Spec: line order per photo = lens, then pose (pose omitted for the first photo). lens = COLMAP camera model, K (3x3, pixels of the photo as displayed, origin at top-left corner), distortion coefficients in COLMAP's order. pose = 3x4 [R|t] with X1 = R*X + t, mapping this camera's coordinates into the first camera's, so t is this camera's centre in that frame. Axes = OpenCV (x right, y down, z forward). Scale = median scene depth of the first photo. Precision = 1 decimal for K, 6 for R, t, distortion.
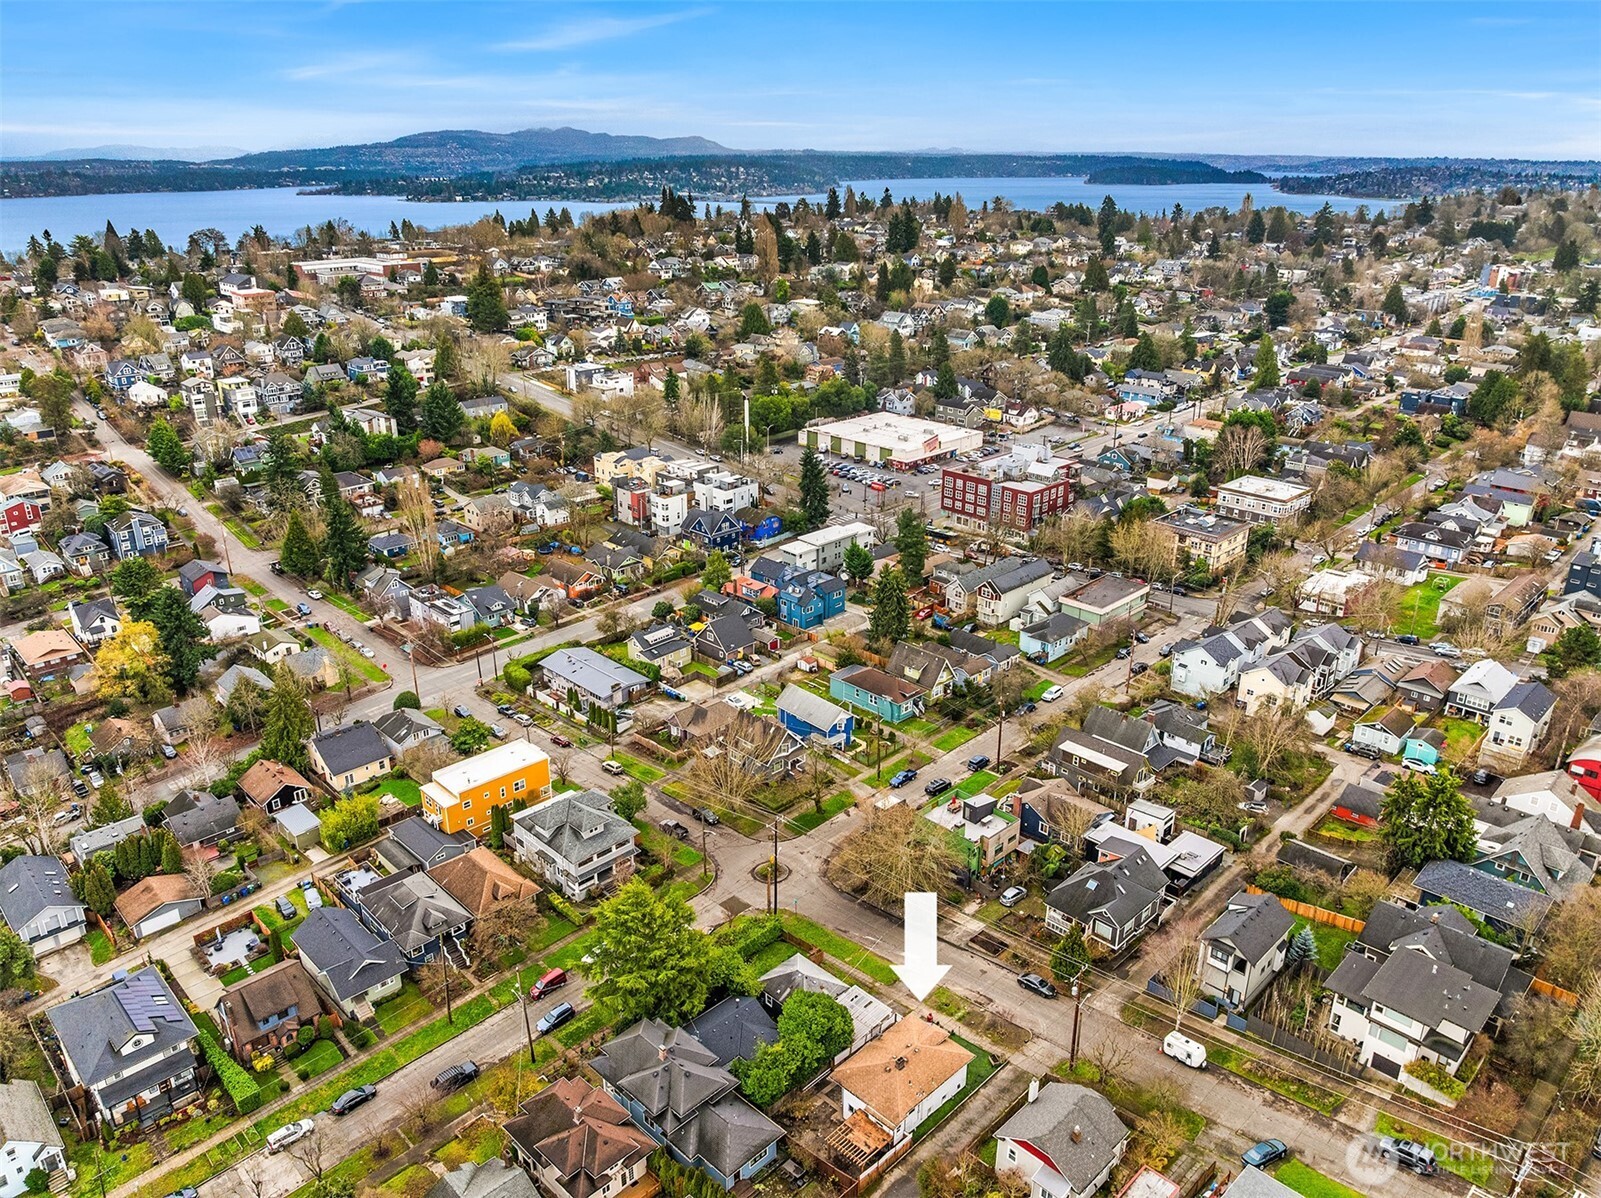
lens RADIAL K [[1133.7, 0, 800.5], [0, 1133.7, 599.0], [0, 0, 1]] dist [-0.028590, -0.005733]
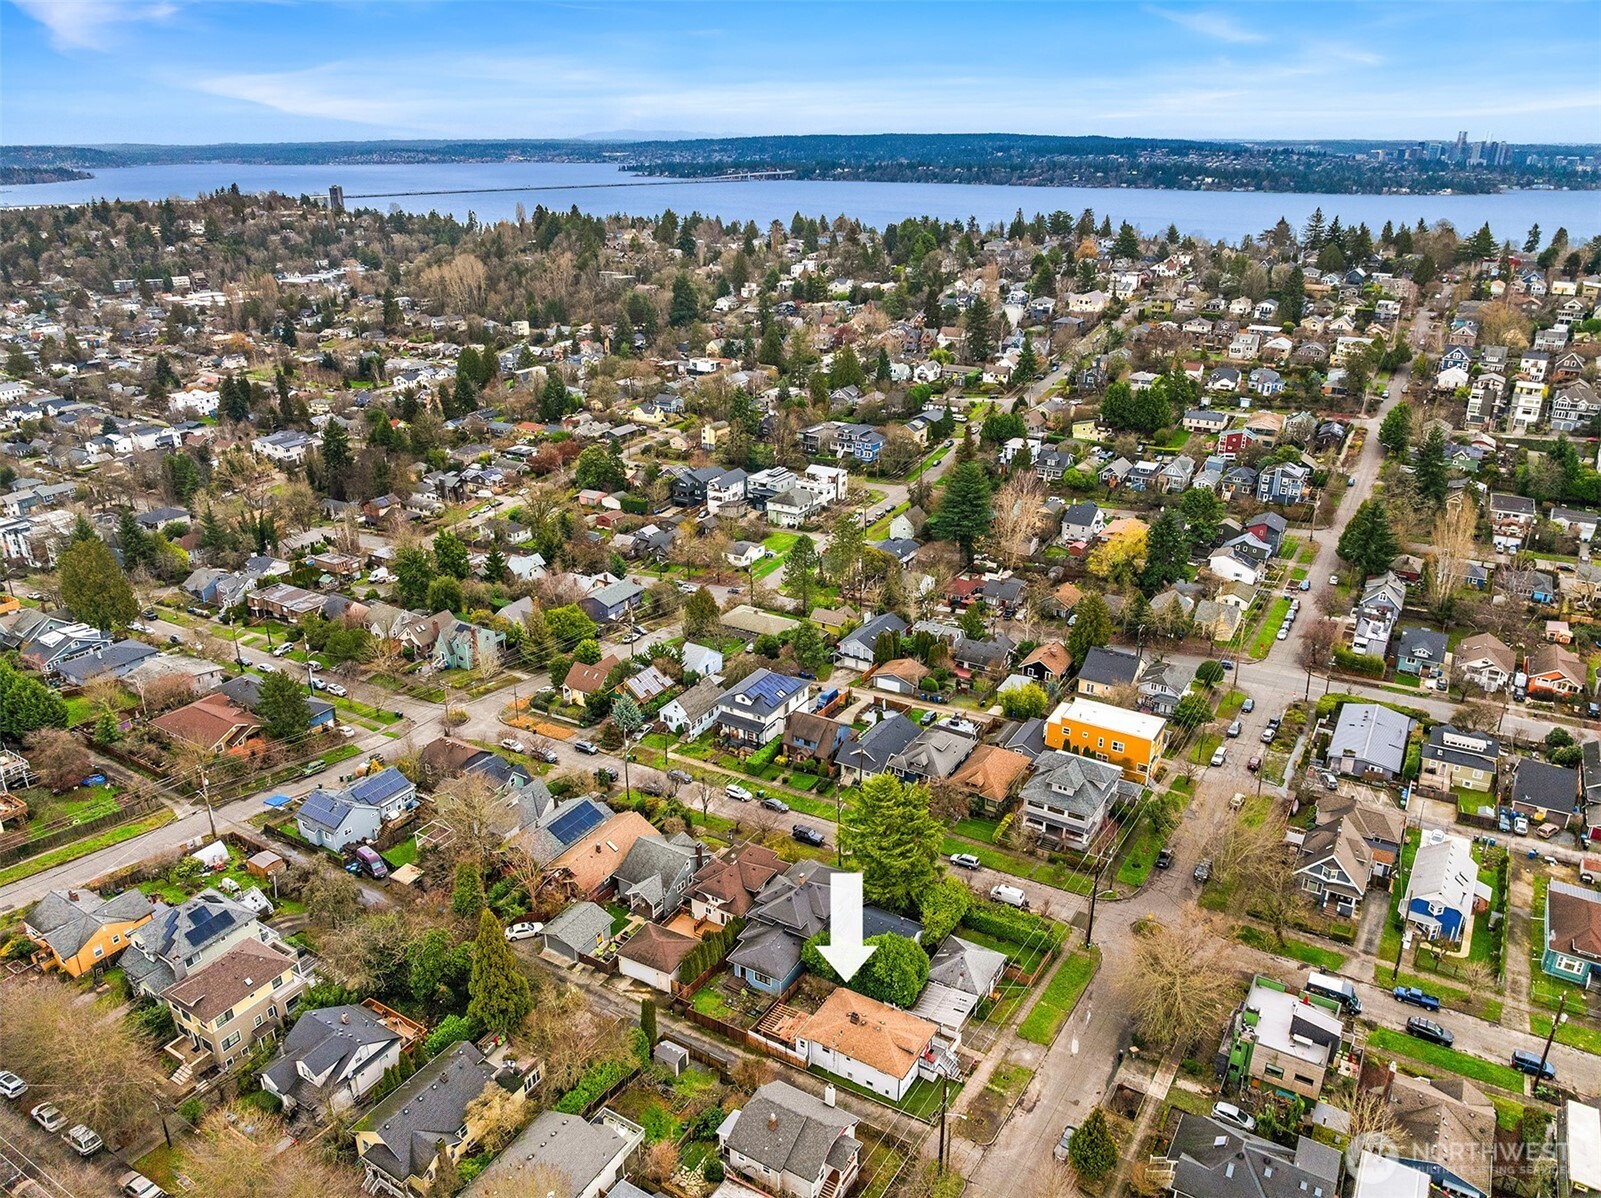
lens RADIAL K [[1133.7, 0, 800.5], [0, 1133.7, 599.0], [0, 0, 1]] dist [-0.028590, -0.005733]
pose [[0.250932, 0.366959, -0.895753, 0.466297], [-0.355576, 0.895612, 0.267292, -0.111838], [0.900333, 0.251436, 0.355220, 0.247099]]
